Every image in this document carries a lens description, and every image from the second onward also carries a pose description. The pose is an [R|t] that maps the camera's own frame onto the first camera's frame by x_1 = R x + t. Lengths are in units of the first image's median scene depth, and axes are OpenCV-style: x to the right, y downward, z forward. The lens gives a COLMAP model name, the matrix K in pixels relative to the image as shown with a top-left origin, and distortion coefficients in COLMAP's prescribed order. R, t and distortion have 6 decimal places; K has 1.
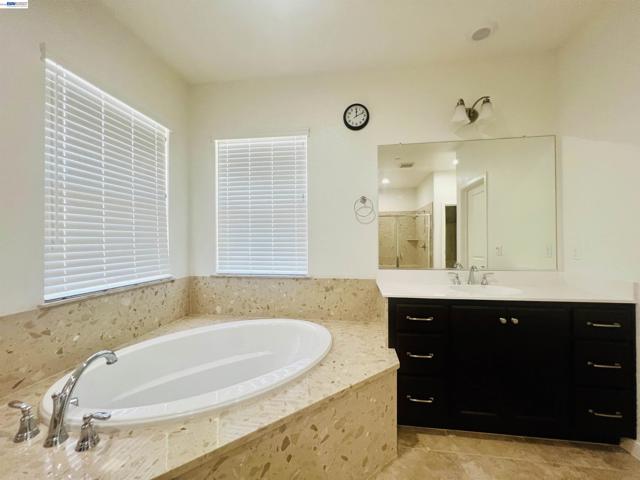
lens RADIAL K [[257.1, 0, 317.8], [0, 257.1, 242.6], [0, 0, 1]] dist [-0.000820, 0.000972]
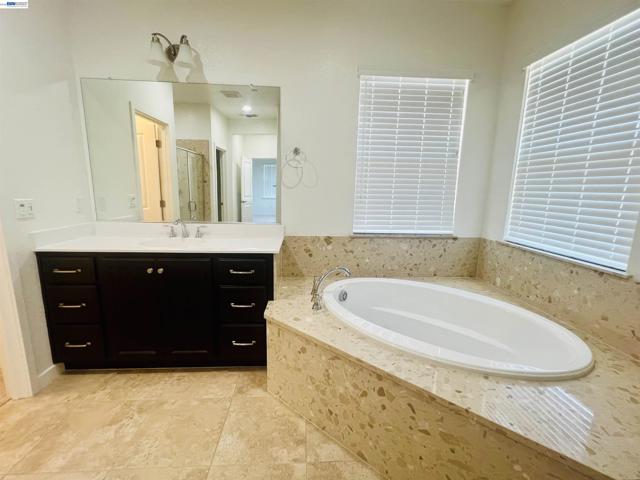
lens RADIAL K [[283.1, 0, 316.9], [0, 283.1, 241.5], [0, 0, 1]] dist [0.005047, 0.000400]
pose [[0.220189, 0.188716, -0.957028, 0.432316], [-0.029064, 0.981941, 0.186941, -0.036727], [0.975024, -0.013347, 0.221697, 0.236697]]
